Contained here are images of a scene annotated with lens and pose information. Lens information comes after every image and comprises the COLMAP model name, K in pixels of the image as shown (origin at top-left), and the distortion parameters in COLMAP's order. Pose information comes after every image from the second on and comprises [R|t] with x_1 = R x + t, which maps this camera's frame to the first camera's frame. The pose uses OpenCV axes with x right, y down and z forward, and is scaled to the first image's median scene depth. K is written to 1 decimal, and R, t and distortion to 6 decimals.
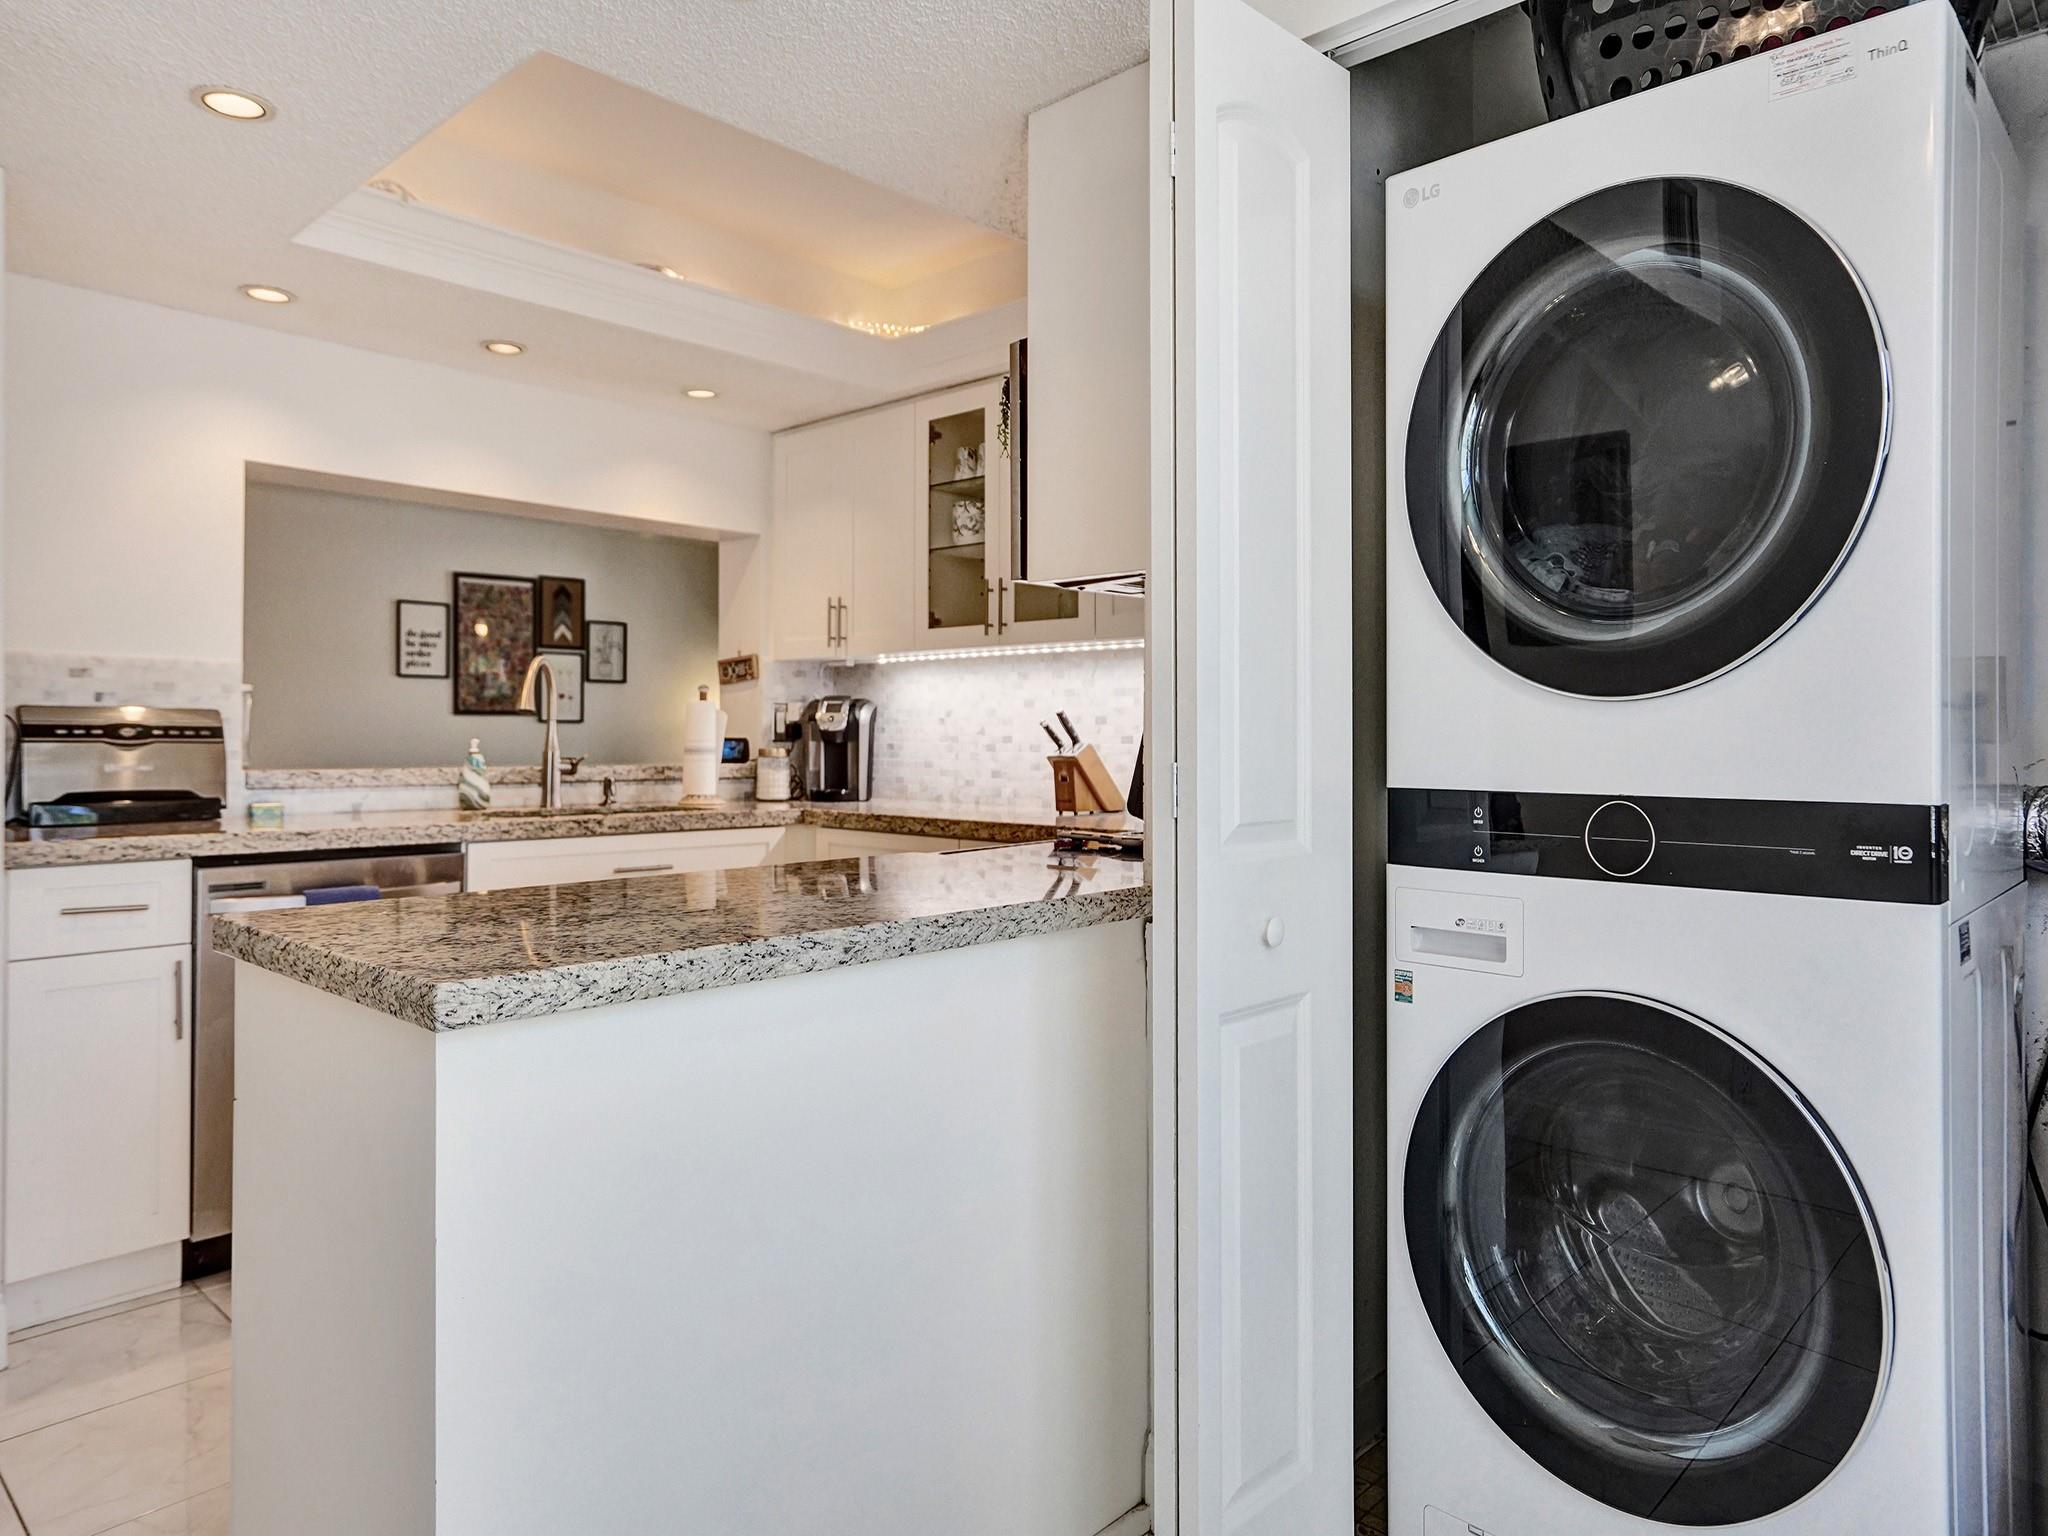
lens RADIAL K [[1303.5, 0, 1006.7], [0, 1303.5, 726.5], [0, 0, 1]] dist [-0.007389, 0.036654]
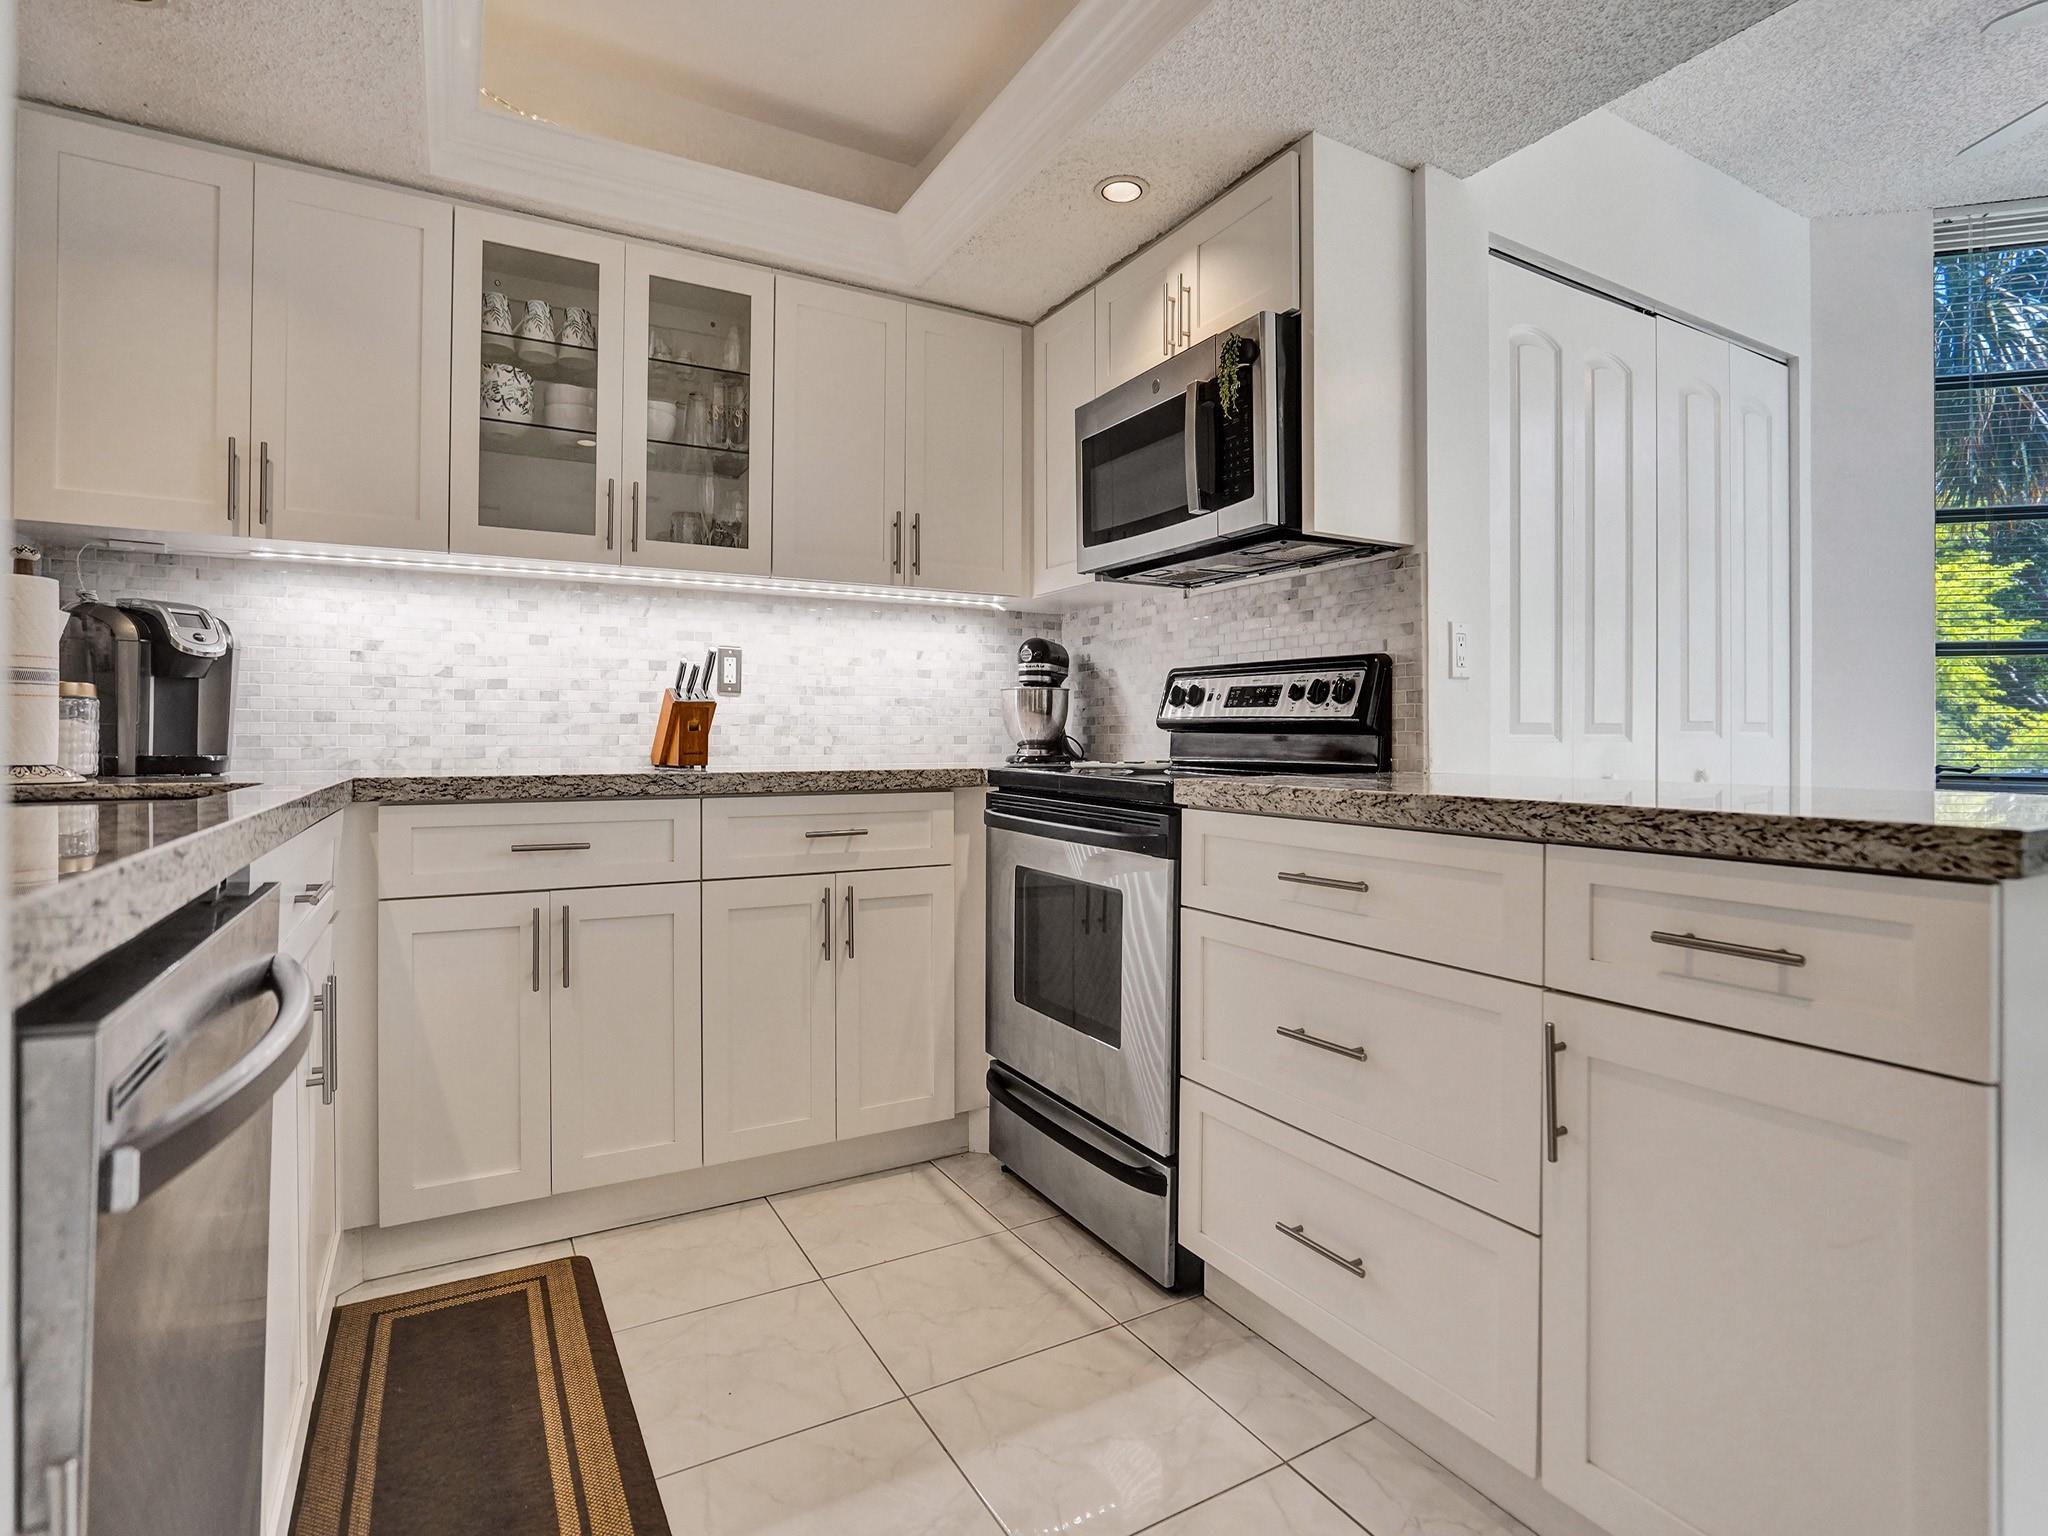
lens RADIAL K [[1029.8, 0, 1026.7], [0, 1029.8, 741.7], [0, 0, 1]] dist [-0.065796, 0.035485]
pose [[0.291177, -0.005217, 0.956655, -0.464592], [-0.007786, 0.999939, 0.007822, 0.035542], [-0.956637, -0.009726, 0.291119, 0.494330]]
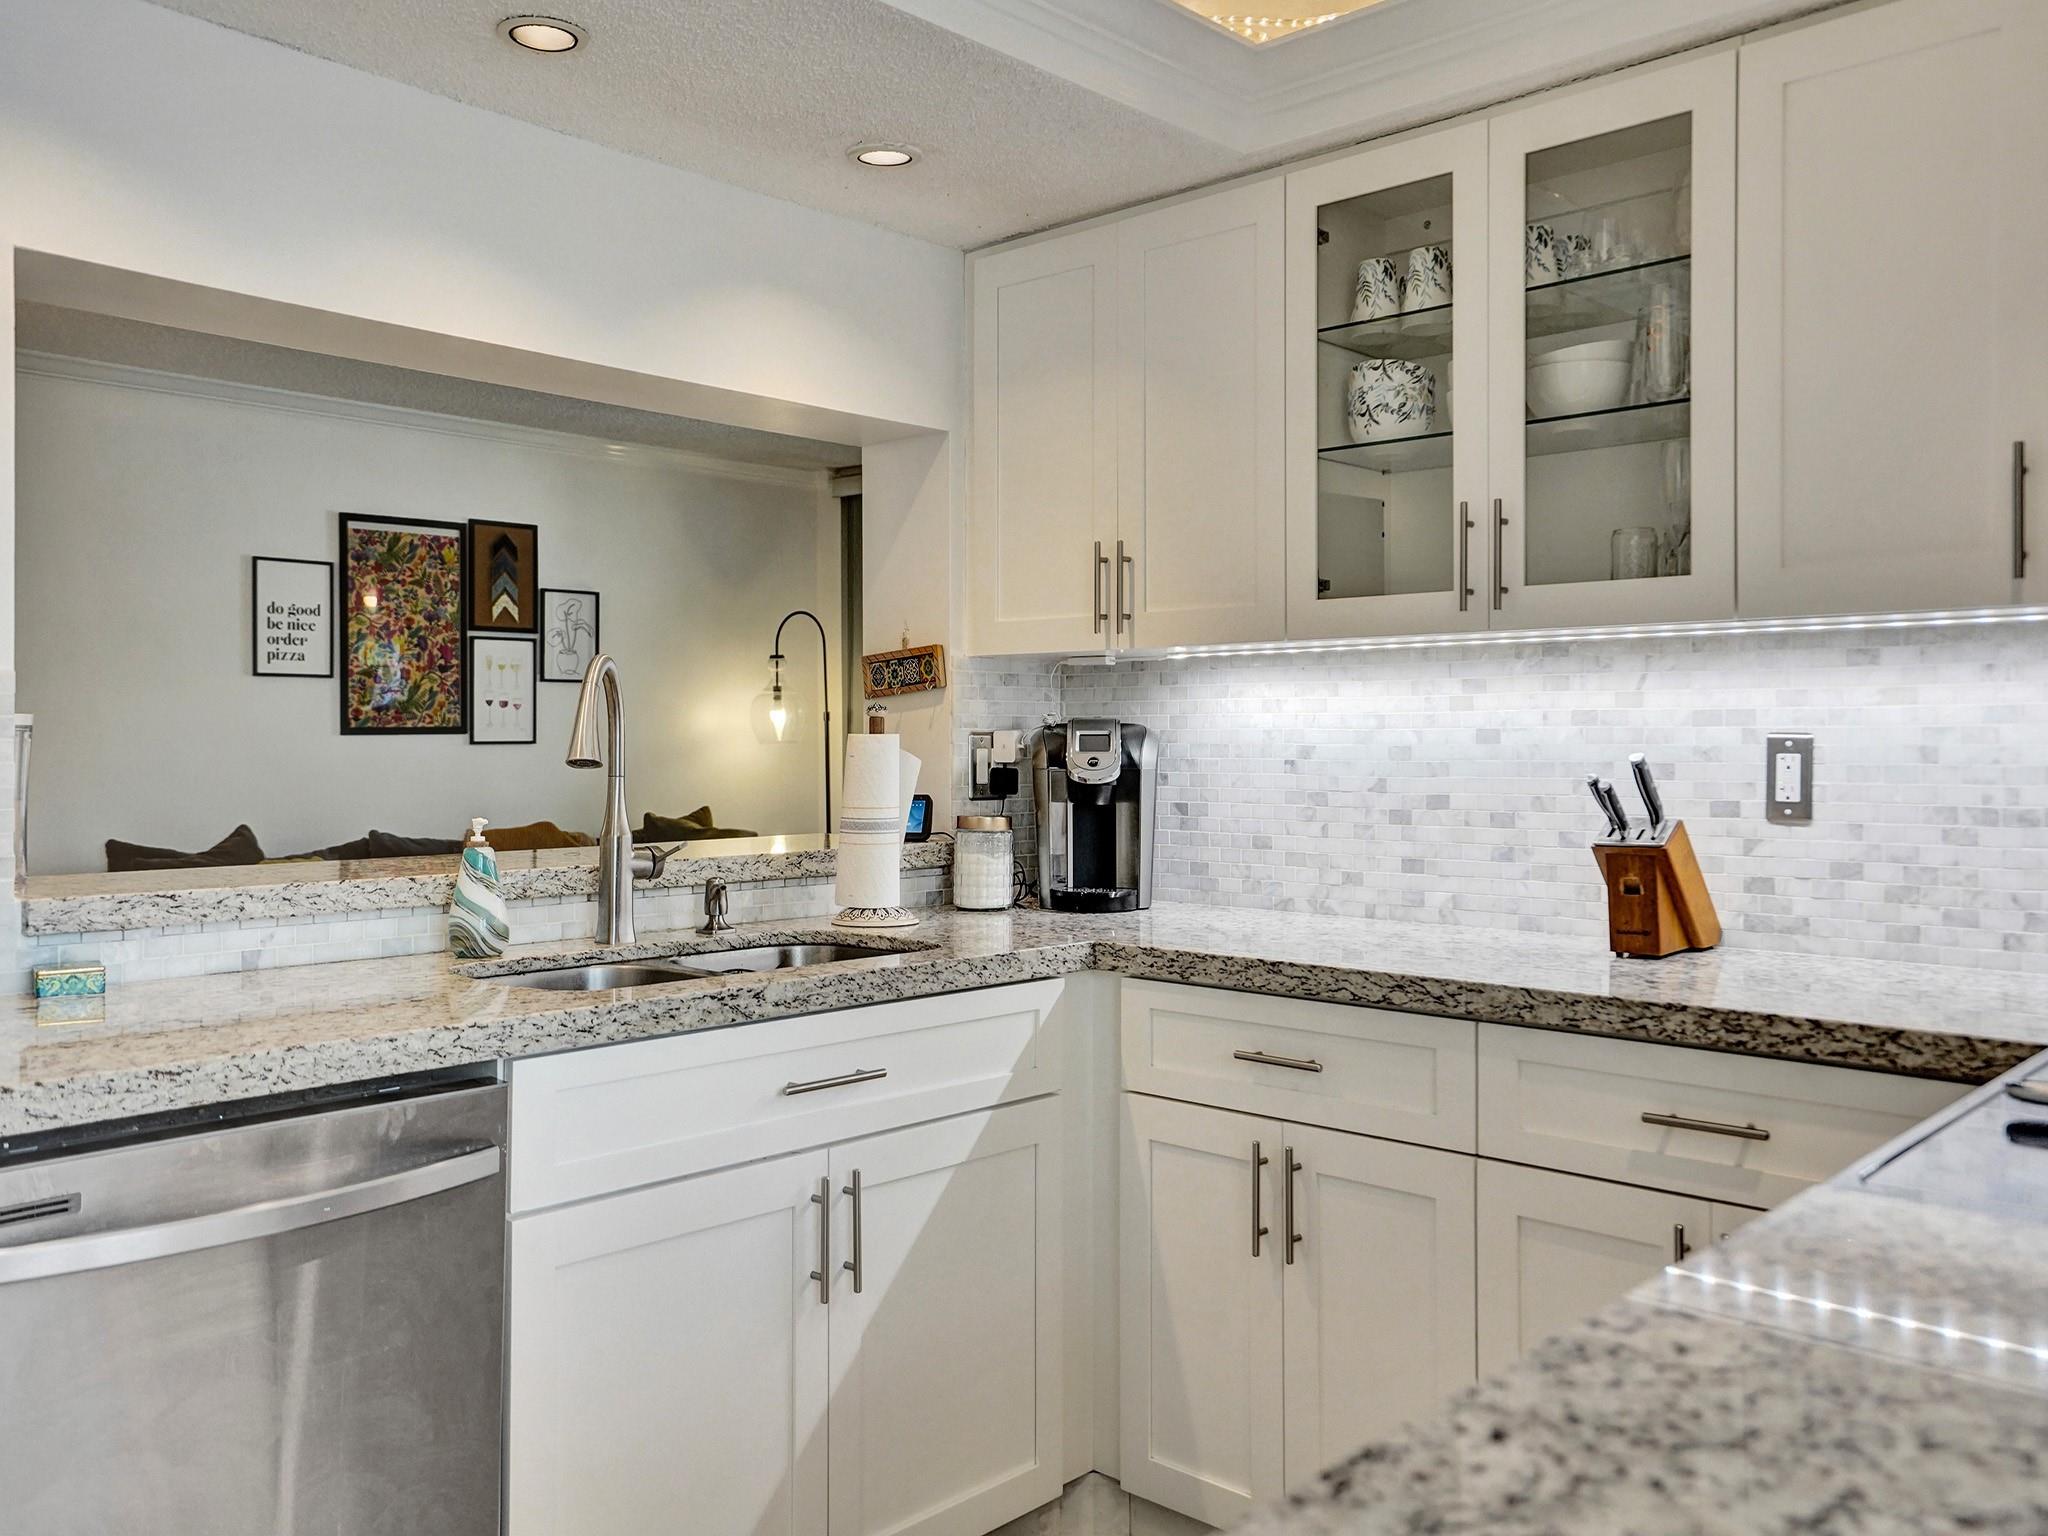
lens RADIAL K [[1683.0, 0, 1016.9], [0, 1683.0, 729.8], [0, 0, 1]] dist [0.029893, 0.043545]
pose [[0.999958, -0.004024, 0.008176, -0.171706], [0.004004, 0.999989, 0.002408, -0.021369], [-0.008186, -0.002375, 0.999964, 0.284692]]
